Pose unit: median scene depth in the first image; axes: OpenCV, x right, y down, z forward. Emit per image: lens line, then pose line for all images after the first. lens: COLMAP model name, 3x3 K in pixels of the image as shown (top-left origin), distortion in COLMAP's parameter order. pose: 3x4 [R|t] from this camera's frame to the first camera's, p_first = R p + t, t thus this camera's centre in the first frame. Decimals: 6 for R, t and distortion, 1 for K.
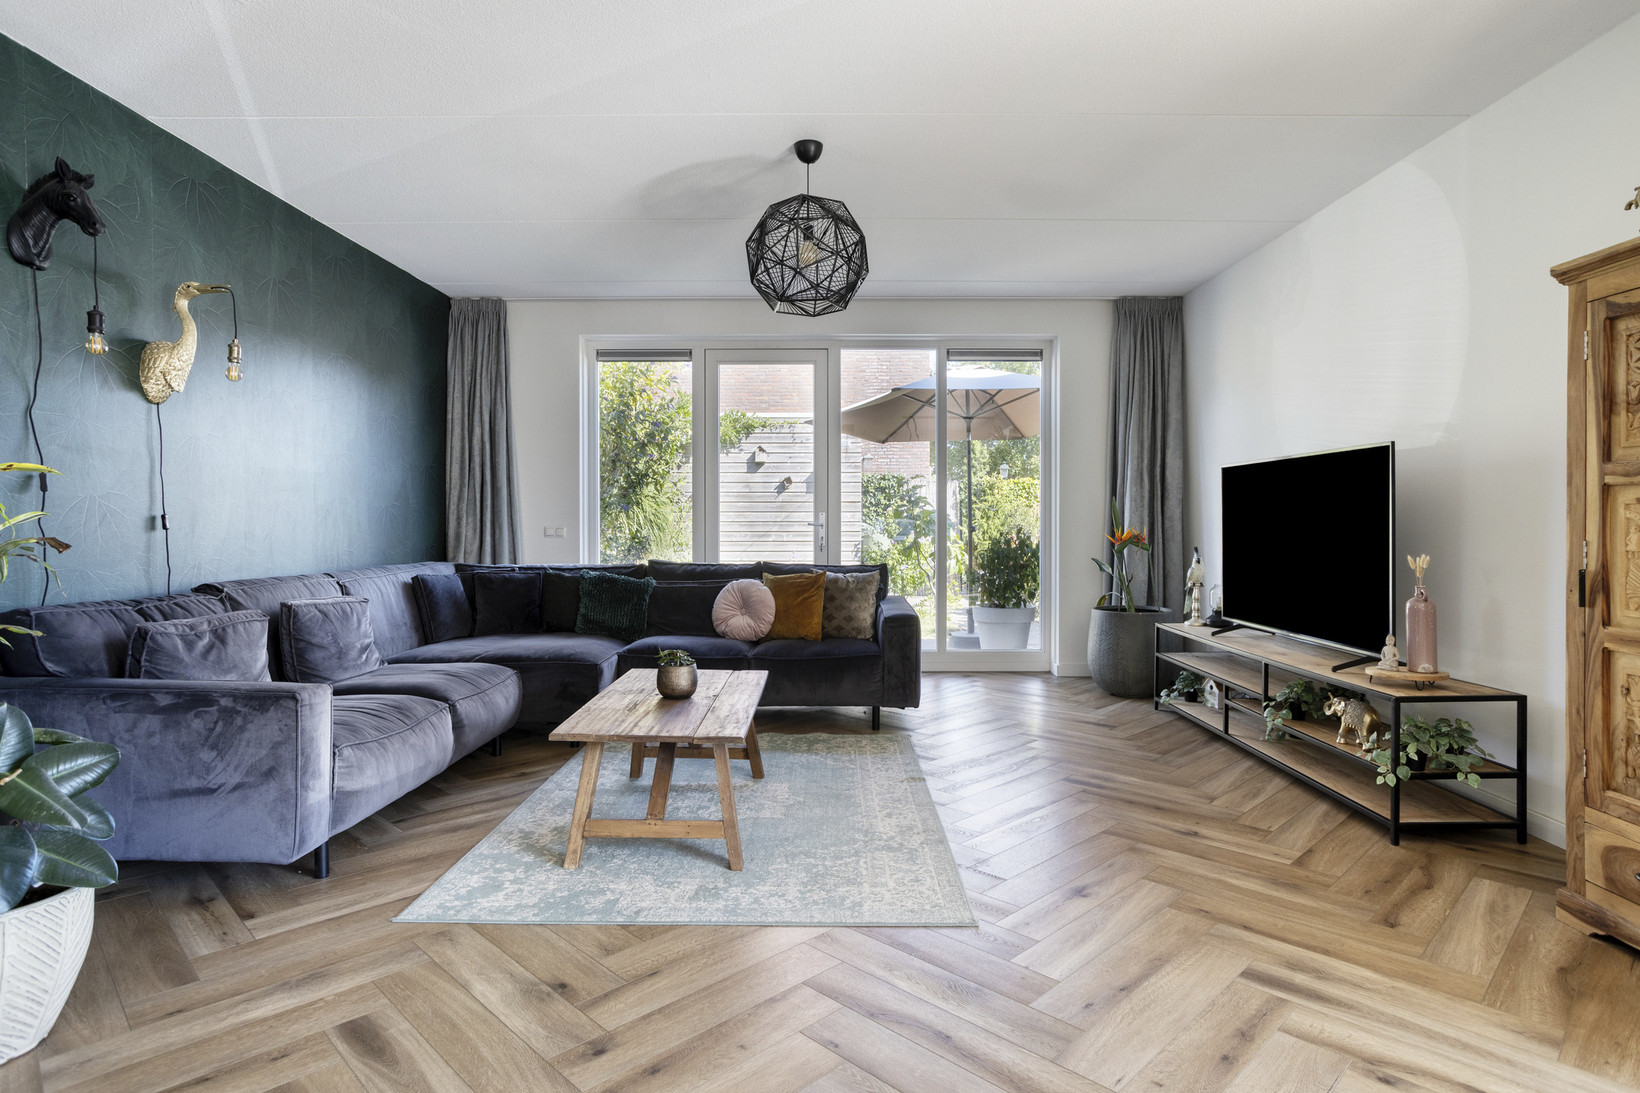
lens RADIAL K [[895.2, 0, 822.4], [0, 895.2, 535.6], [0, 0, 1]] dist [-0.045023, 0.035223]
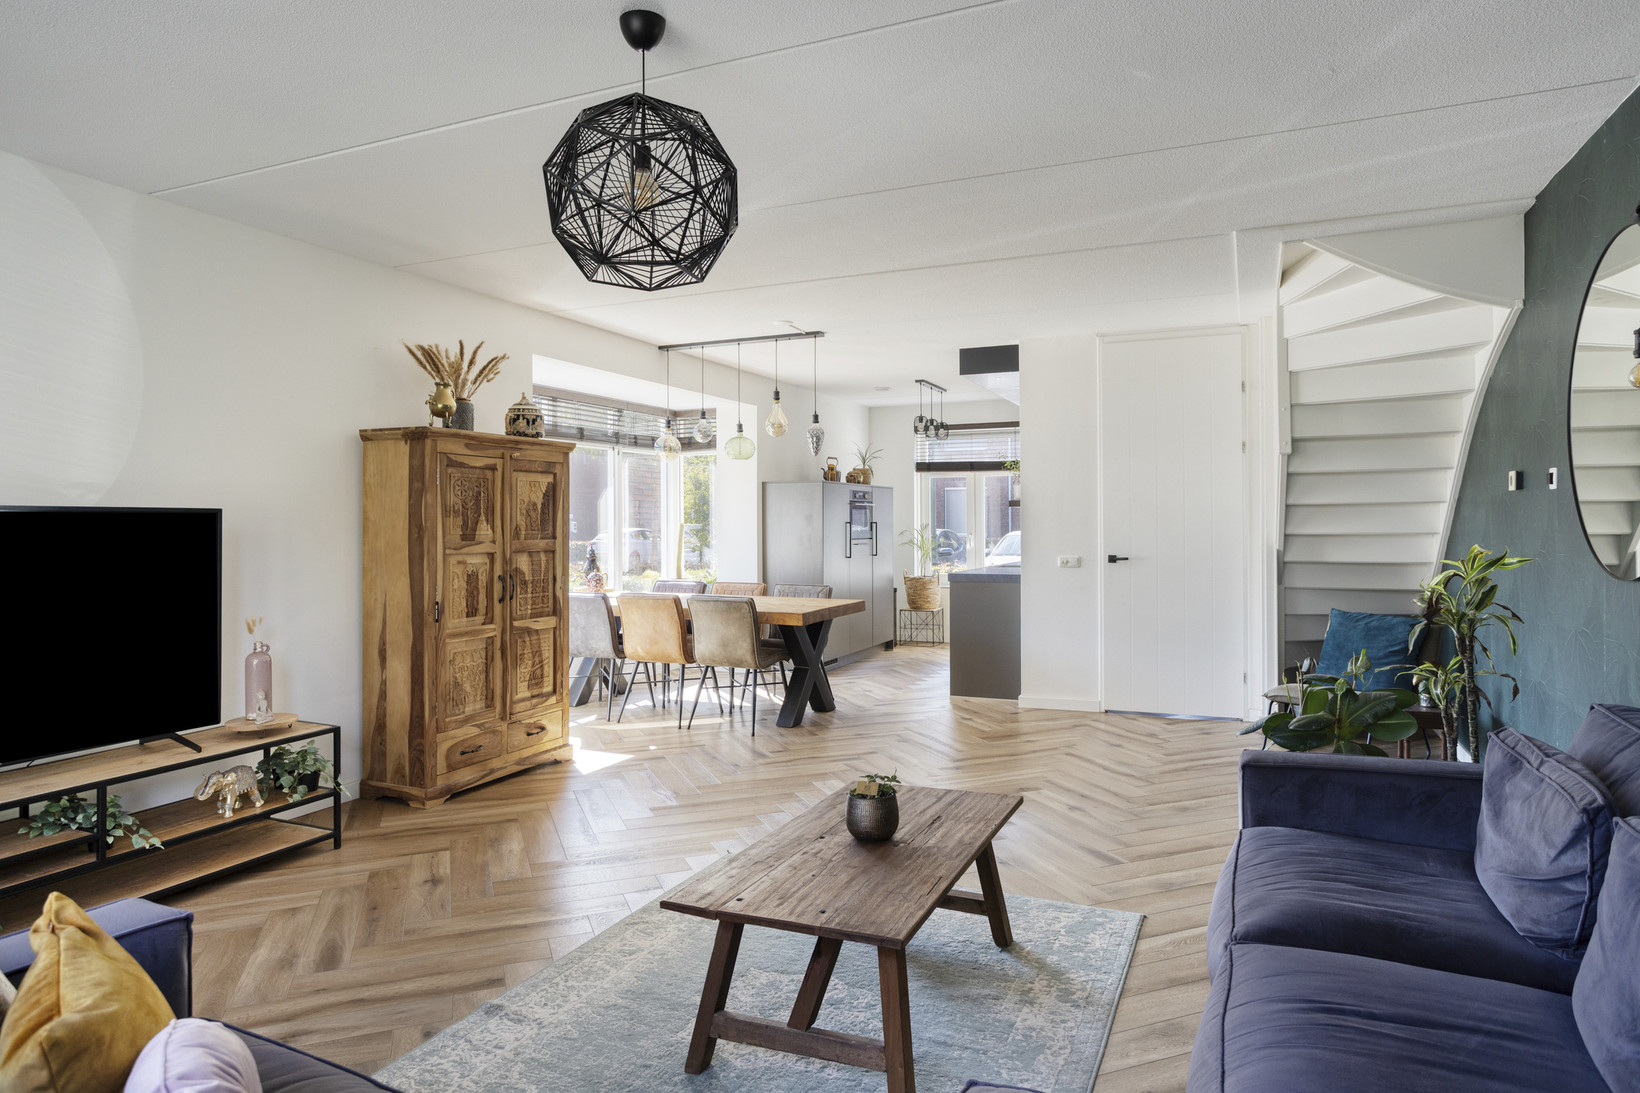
lens RADIAL K [[965.6, 0, 831.8], [0, 965.6, 518.3], [0, 0, 1]] dist [-0.021773, 0.000972]
pose [[-0.919024, 0.006807, 0.394142, -0.412404], [0.011431, 0.999891, 0.009385, -0.090051], [-0.394035, 0.013130, -0.919002, 1.599189]]
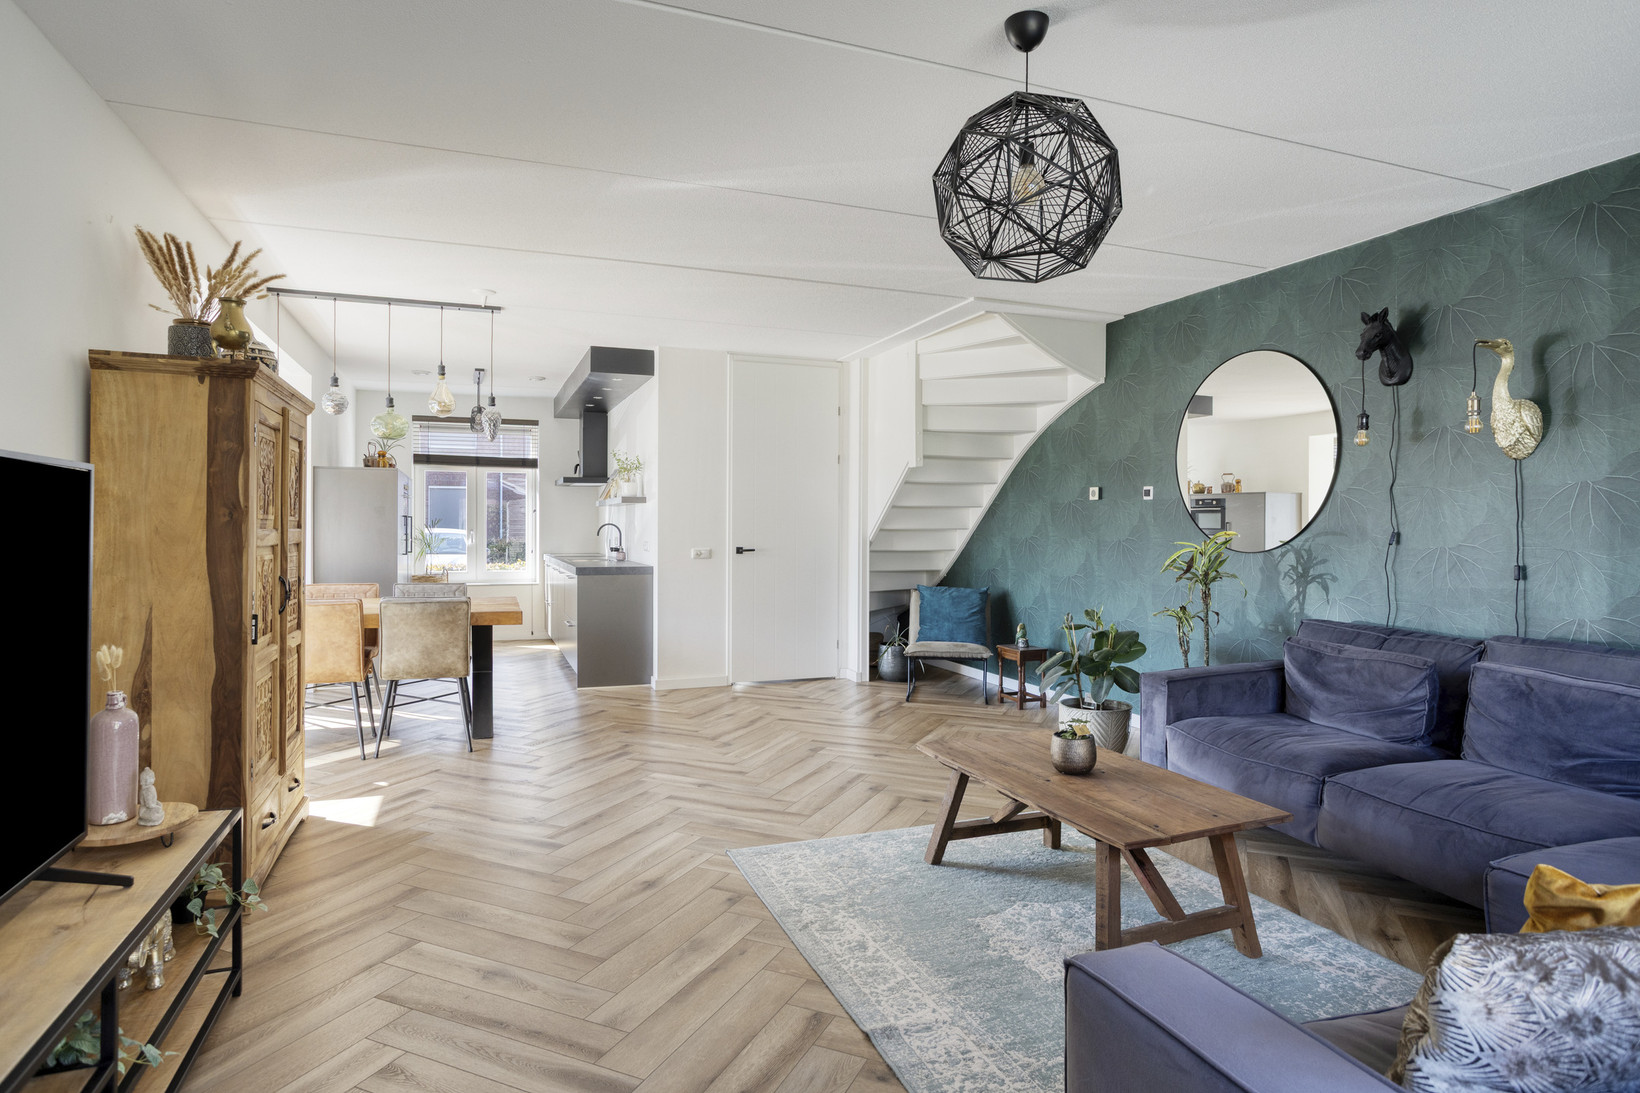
lens RADIAL K [[897.7, 0, 821.1], [0, 897.7, 526.9], [0, 0, 1]] dist [-0.045053, 0.036513]
pose [[-0.931578, -0.004199, -0.363517, 0.371295], [-0.010631, 0.999820, 0.015694, -0.072973], [0.363386, 0.018485, -0.931455, 1.586821]]
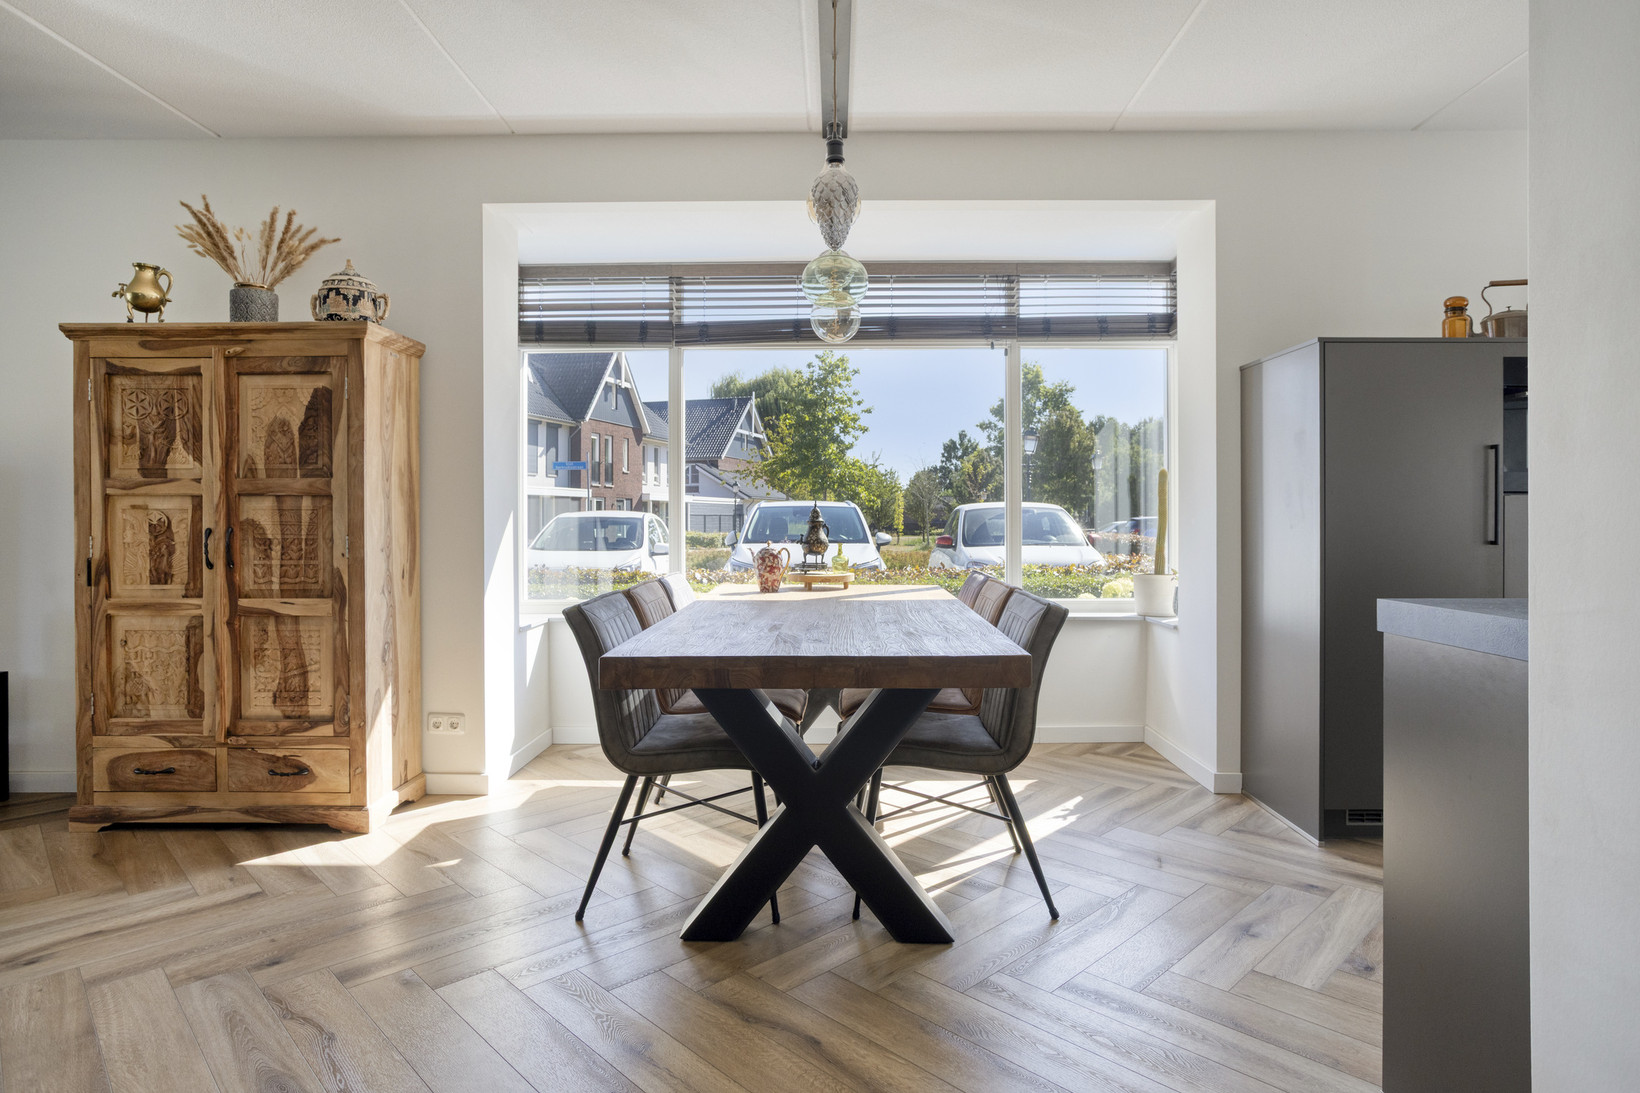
lens RADIAL K [[910.6, 0, 837.2], [0, 910.6, 517.1], [0, 0, 1]] dist [-0.049548, 0.033802]
pose [[0.003596, 0.002463, 0.999991, -0.309653], [0.018086, 0.999833, -0.002528, 0.000564], [-0.999830, 0.018095, 0.003551, -0.083673]]
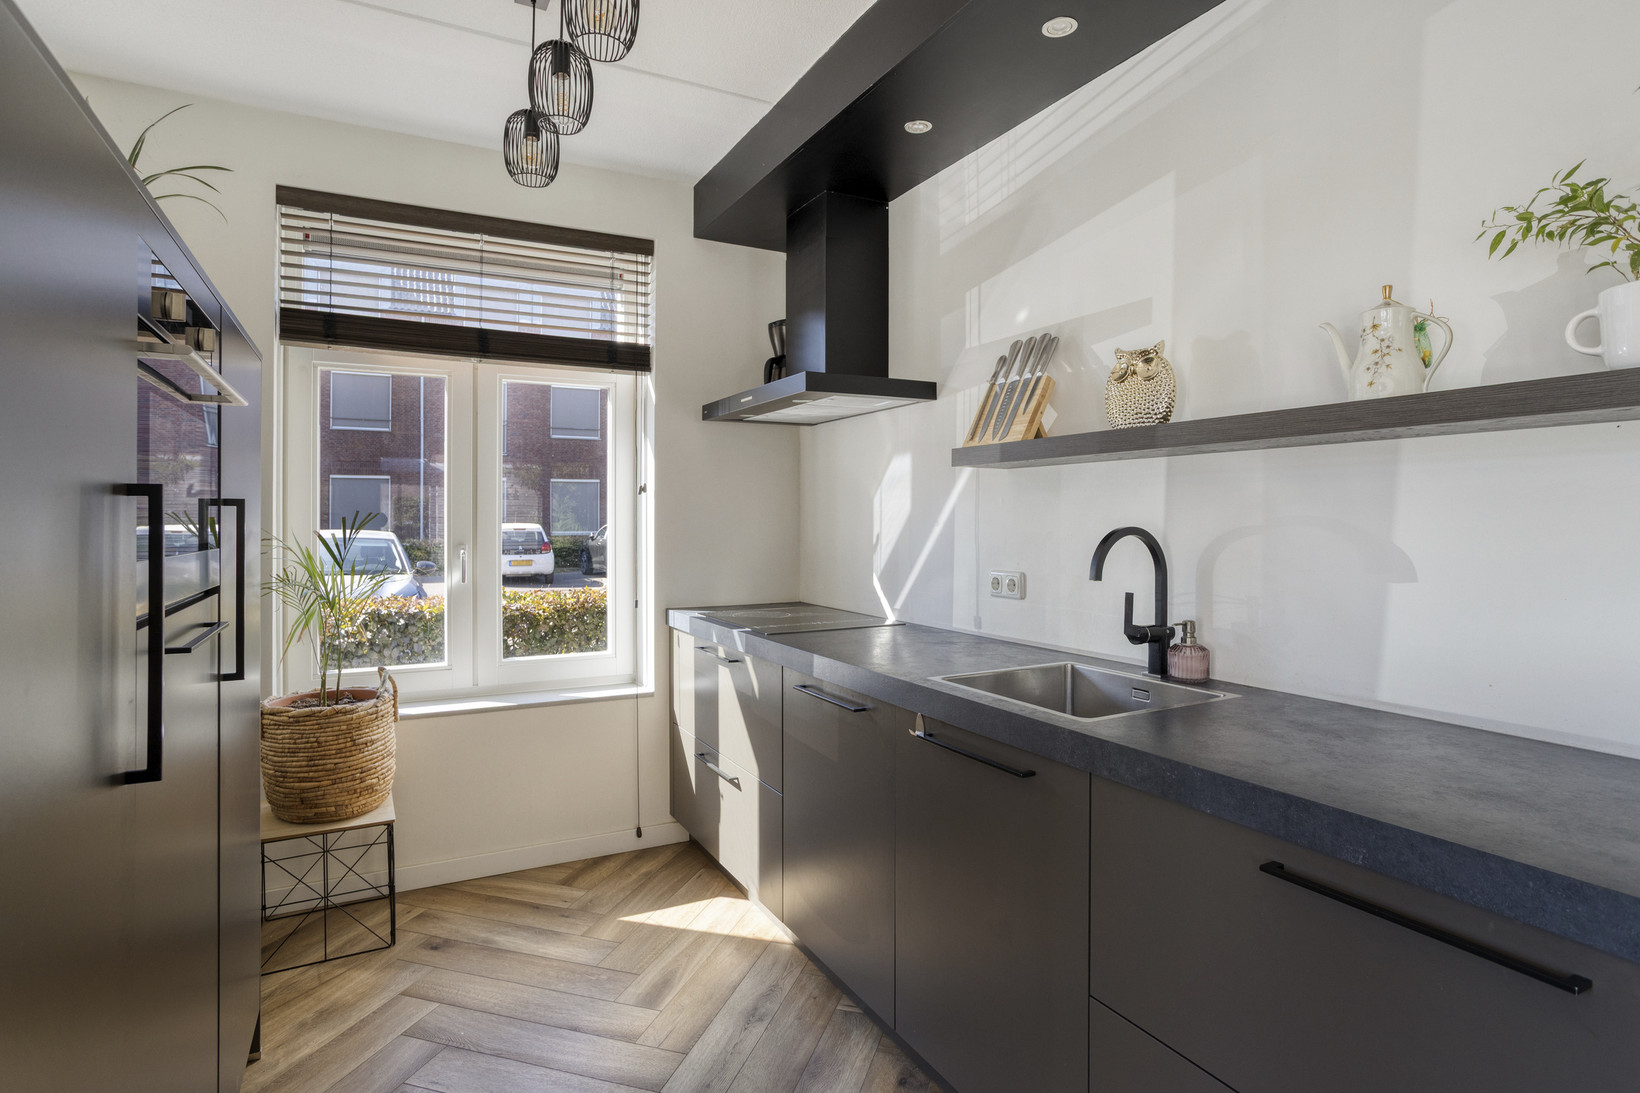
lens RADIAL K [[853.3, 0, 813.5], [0, 853.3, 519.8], [0, 0, 1]] dist [0.000943, 0.001810]
pose [[-0.888281, 0.002263, -0.459295, 0.462601], [-0.005196, 0.999874, 0.014974, -0.051444], [0.459271, 0.015687, -0.888158, -0.359214]]
